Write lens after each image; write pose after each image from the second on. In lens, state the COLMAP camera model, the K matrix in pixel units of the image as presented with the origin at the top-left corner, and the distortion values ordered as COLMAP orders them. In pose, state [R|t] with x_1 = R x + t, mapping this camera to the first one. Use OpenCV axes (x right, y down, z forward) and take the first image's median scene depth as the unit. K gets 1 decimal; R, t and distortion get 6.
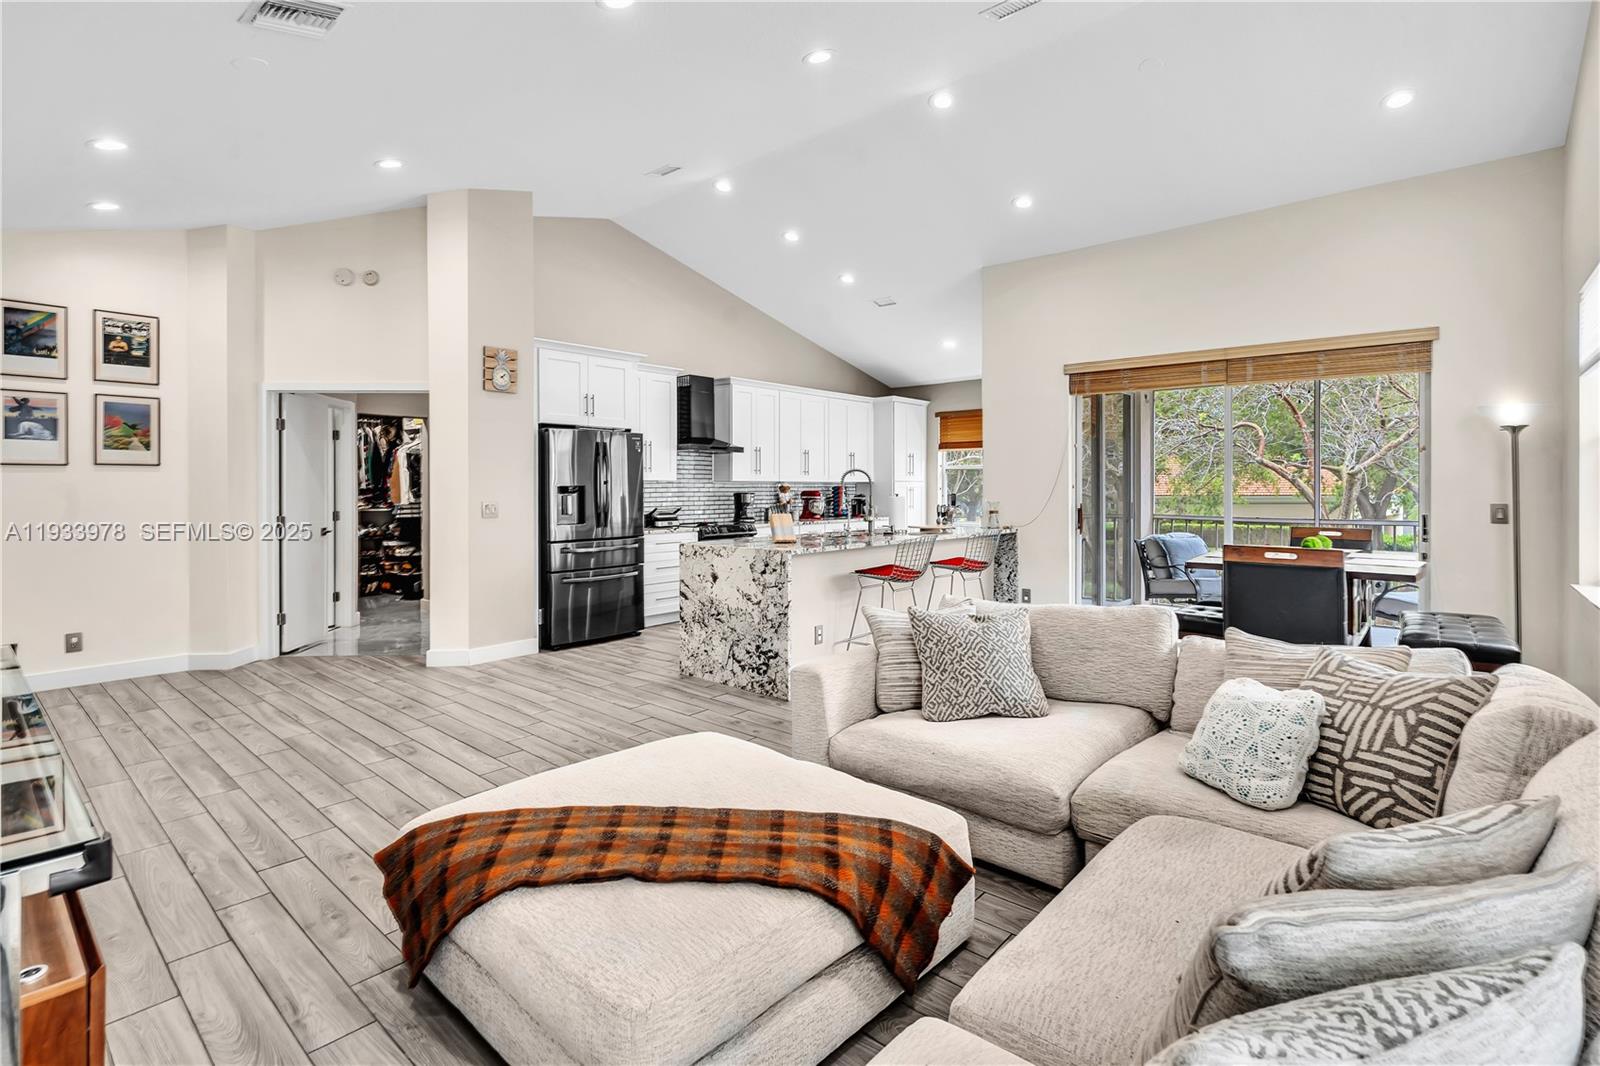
lens RADIAL K [[746.6, 0, 784.4], [0, 746.6, 499.5], [0, 0, 1]] dist [-0.005466, 0.000725]
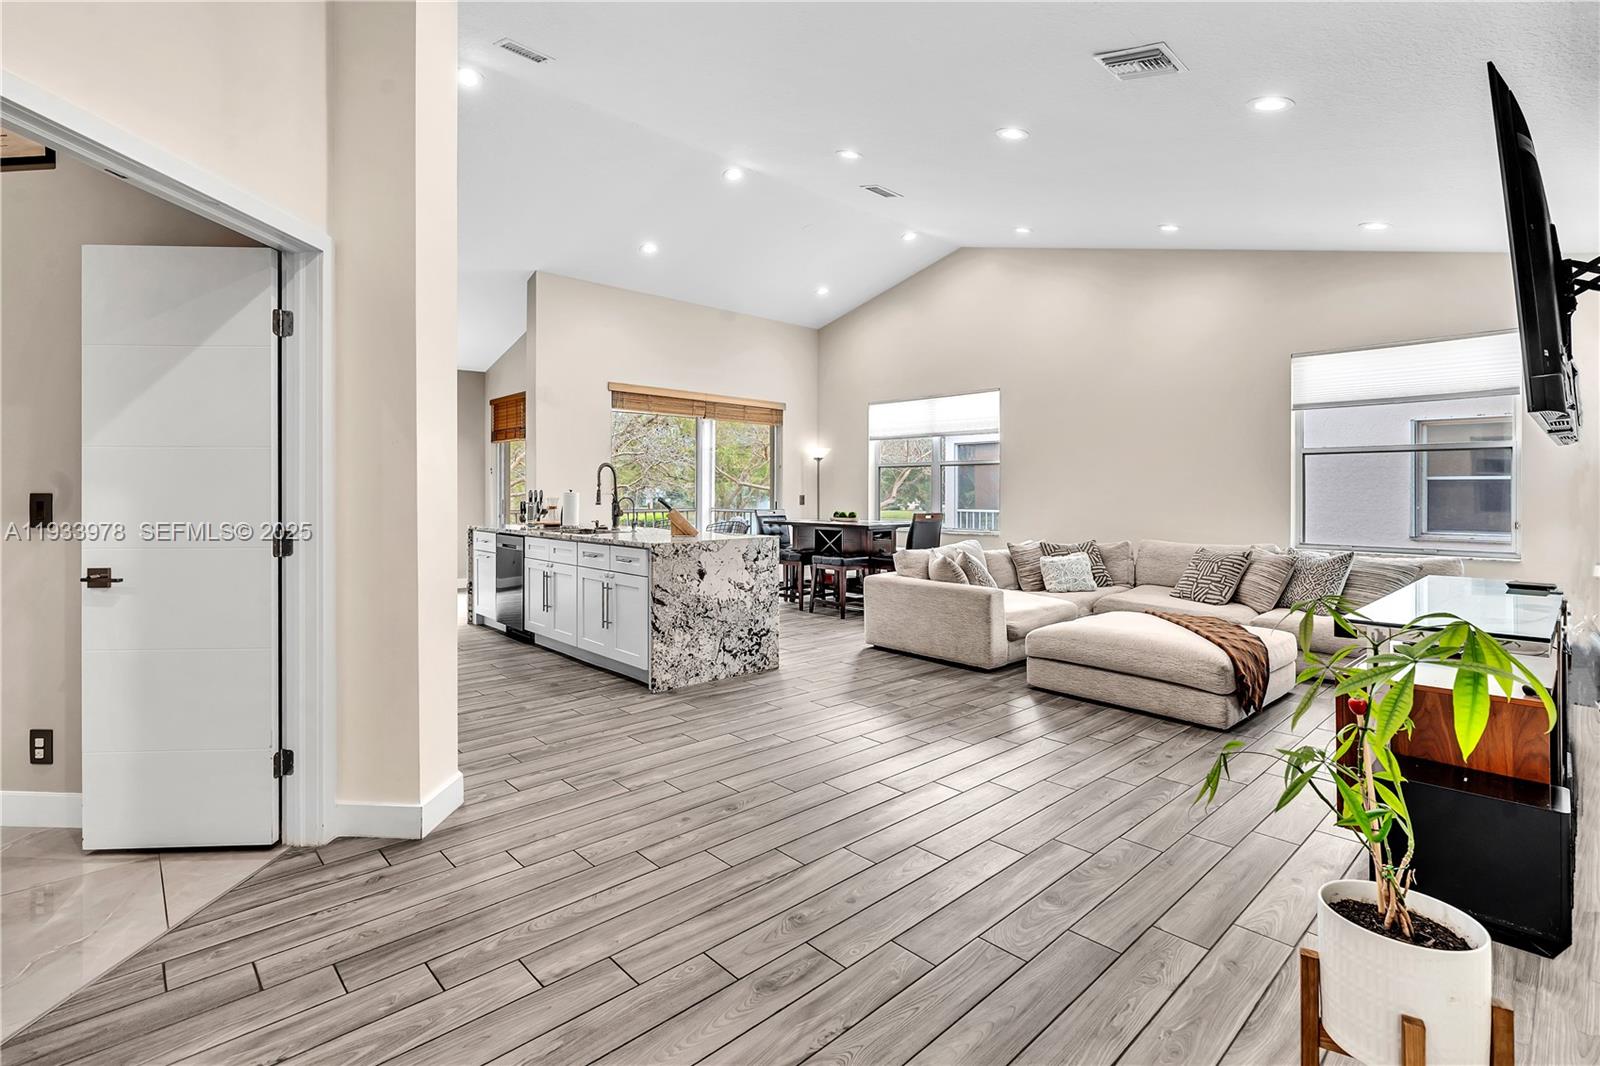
lens RADIAL K [[746.6, 0, 784.4], [0, 746.6, 499.5], [0, 0, 1]] dist [-0.005466, 0.000725]
pose [[0.110886, -0.007982, 0.993801, -1.083729], [0.012950, 0.999894, 0.006586, 0.003804], [-0.993749, 0.012140, 0.110977, 0.824444]]
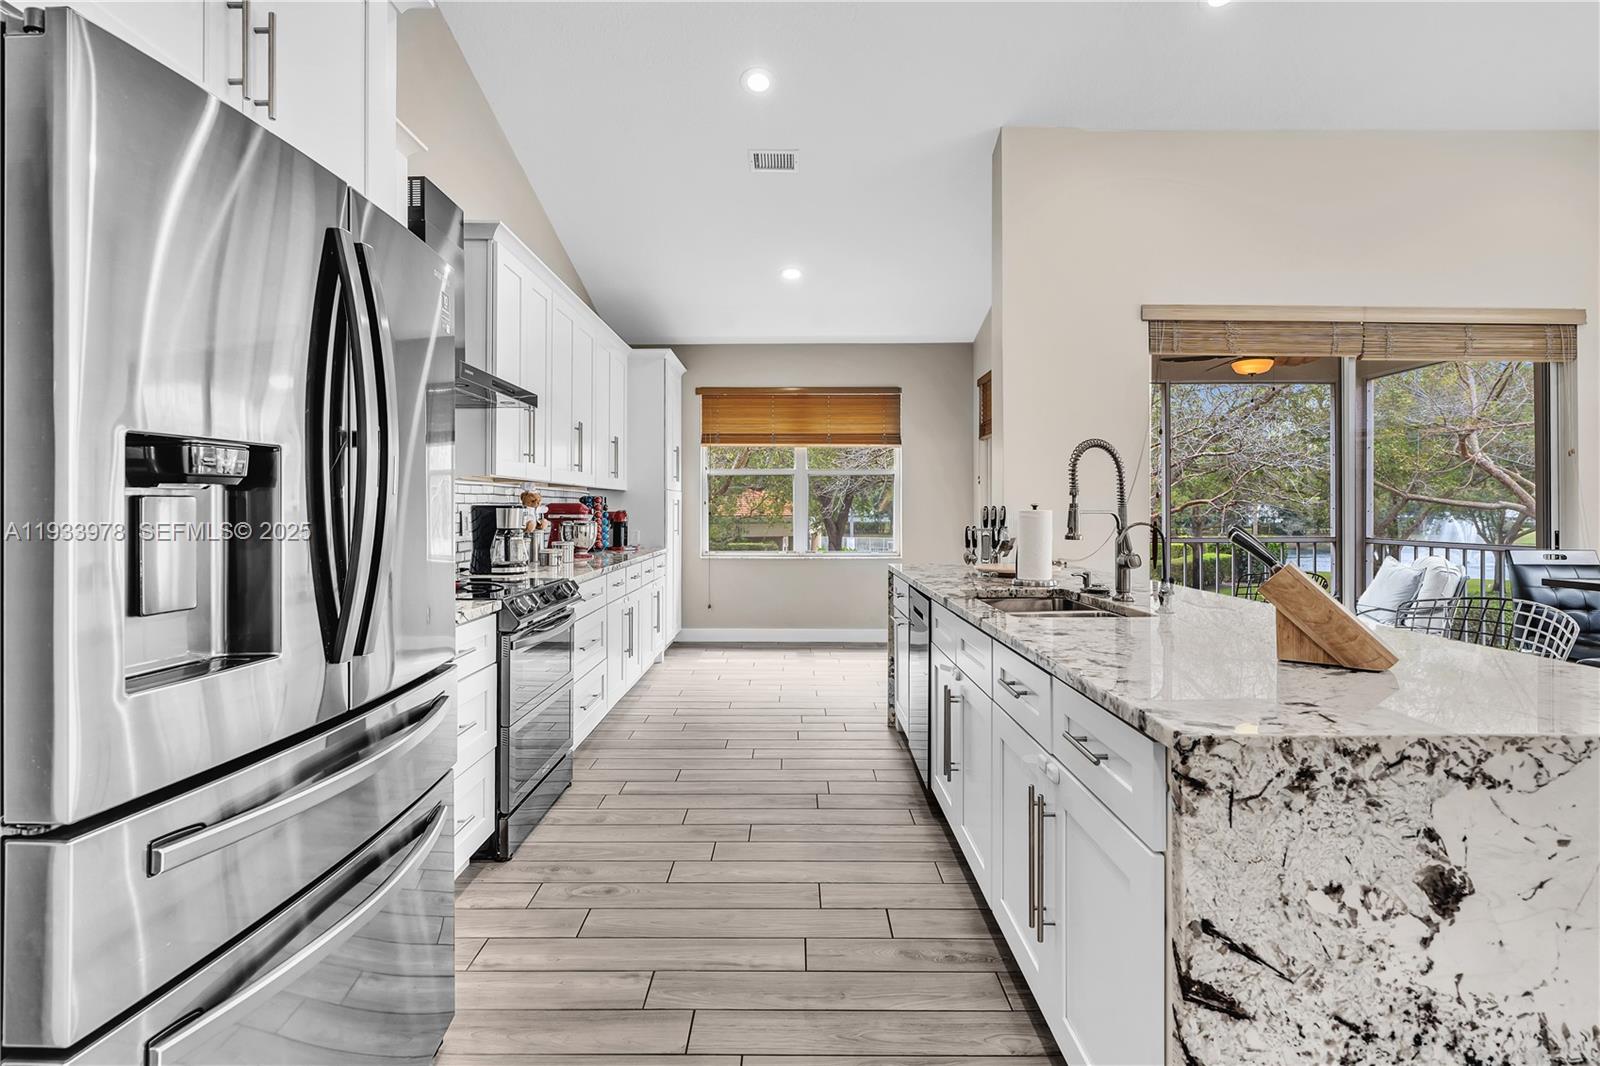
lens RADIAL K [[746.6, 0, 784.4], [0, 746.6, 499.5], [0, 0, 1]] dist [-0.005466, 0.000725]
pose [[0.752976, 0.010988, 0.657956, -0.383505], [0.007886, 0.999638, -0.025719, 0.000562], [-0.658001, 0.024555, 0.752617, 1.009056]]
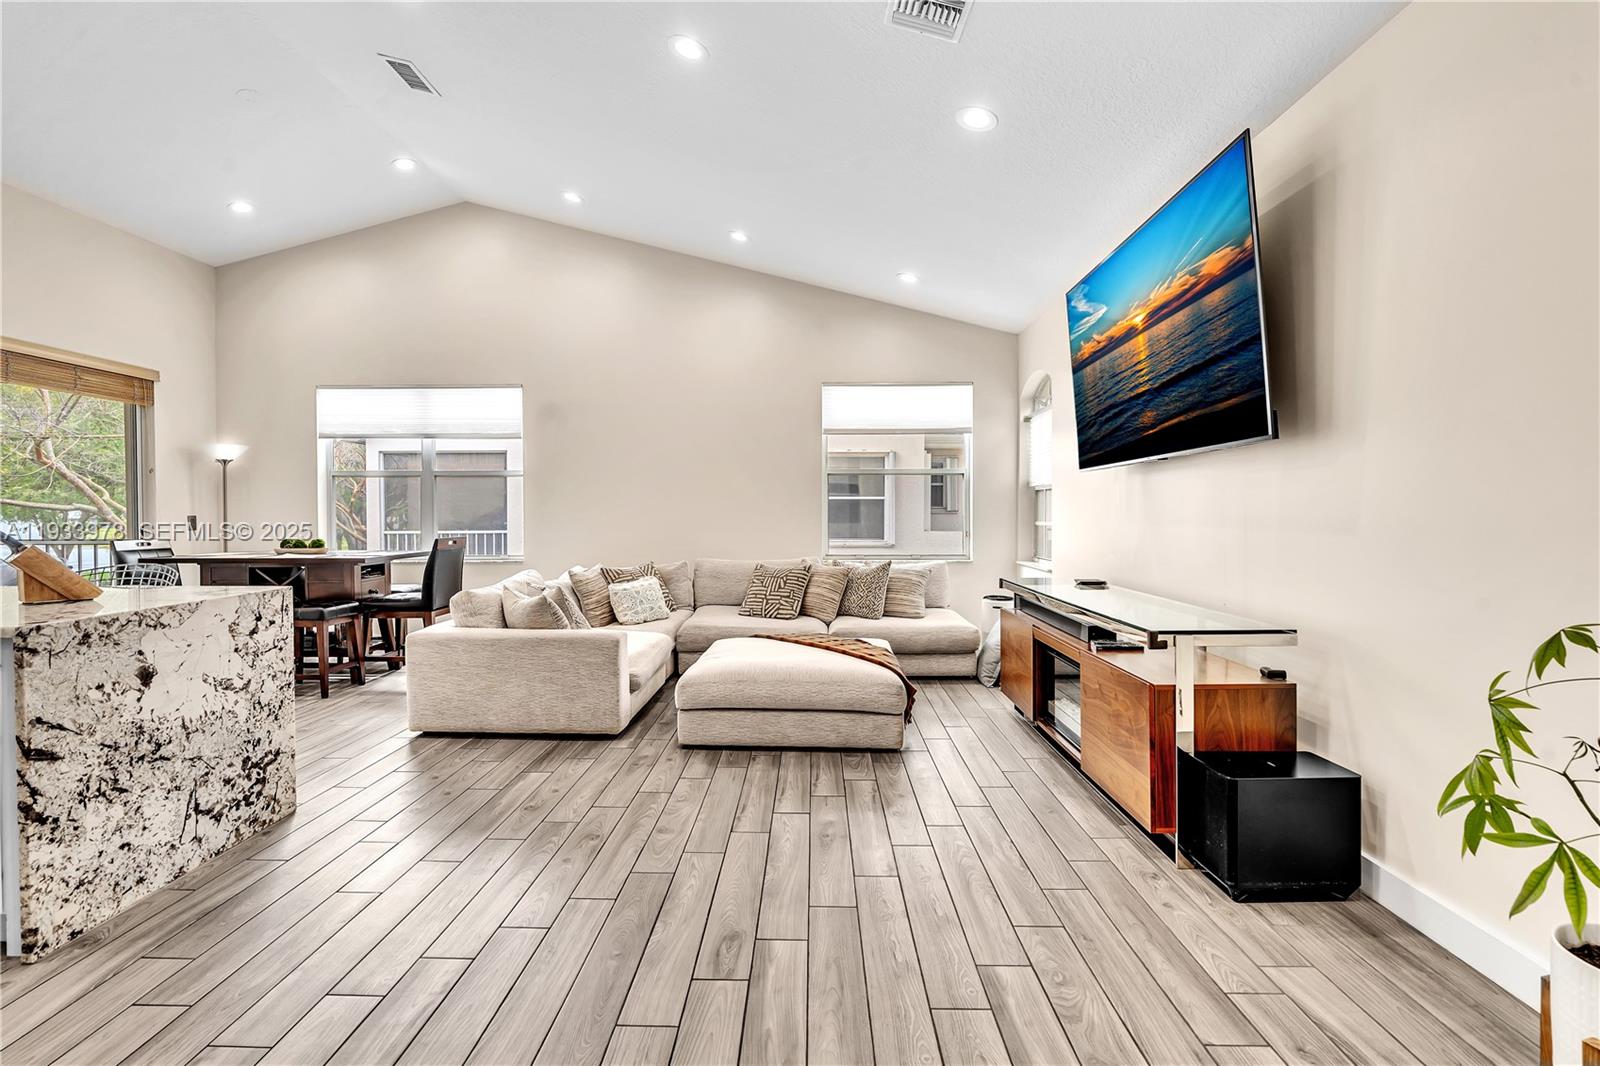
lens RADIAL K [[738.1, 0, 799.5], [0, 738.1, 525.7], [0, 0, 1]] dist [-0.001990, 0.000730]
pose [[-0.647799, -0.013440, 0.761693, -0.755895], [0.014719, 0.999437, 0.030154, 0.000516], [-0.761669, 0.030745, -0.647236, 1.030951]]
